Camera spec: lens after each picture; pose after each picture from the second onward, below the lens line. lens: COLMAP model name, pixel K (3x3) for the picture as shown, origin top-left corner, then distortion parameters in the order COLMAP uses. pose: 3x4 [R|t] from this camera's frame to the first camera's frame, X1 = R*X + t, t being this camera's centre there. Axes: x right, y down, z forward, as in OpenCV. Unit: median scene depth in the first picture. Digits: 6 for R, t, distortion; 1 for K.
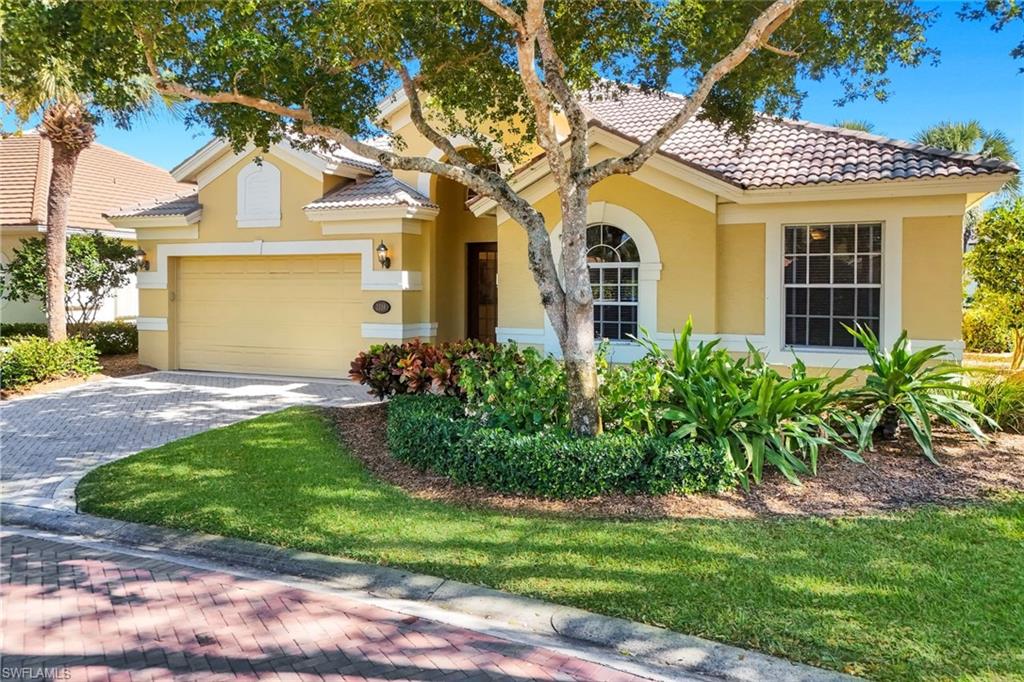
lens RADIAL K [[751.4, 0, 513.3], [0, 751.4, 295.1], [0, 0, 1]] dist [0.082735, -0.082276]
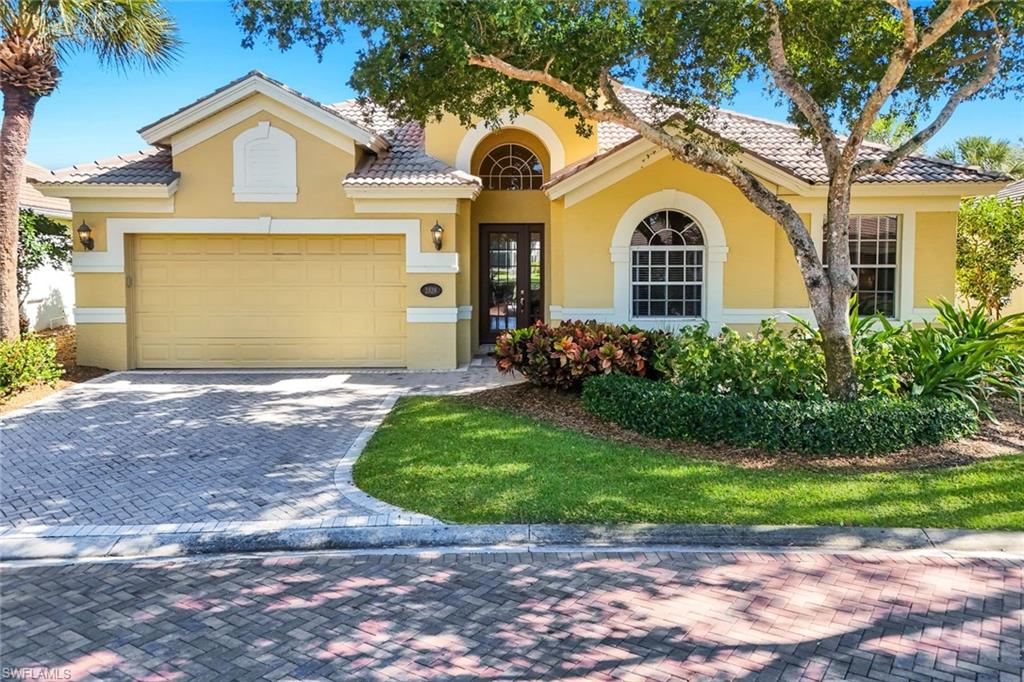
lens RADIAL K [[751.4, 0, 513.3], [0, 751.4, 295.1], [0, 0, 1]] dist [0.082735, -0.082276]
pose [[0.916426, -0.021618, 0.399619, -0.529031], [0.008327, 0.999354, 0.034967, -0.012177], [-0.400117, -0.028717, 0.916014, 0.090804]]
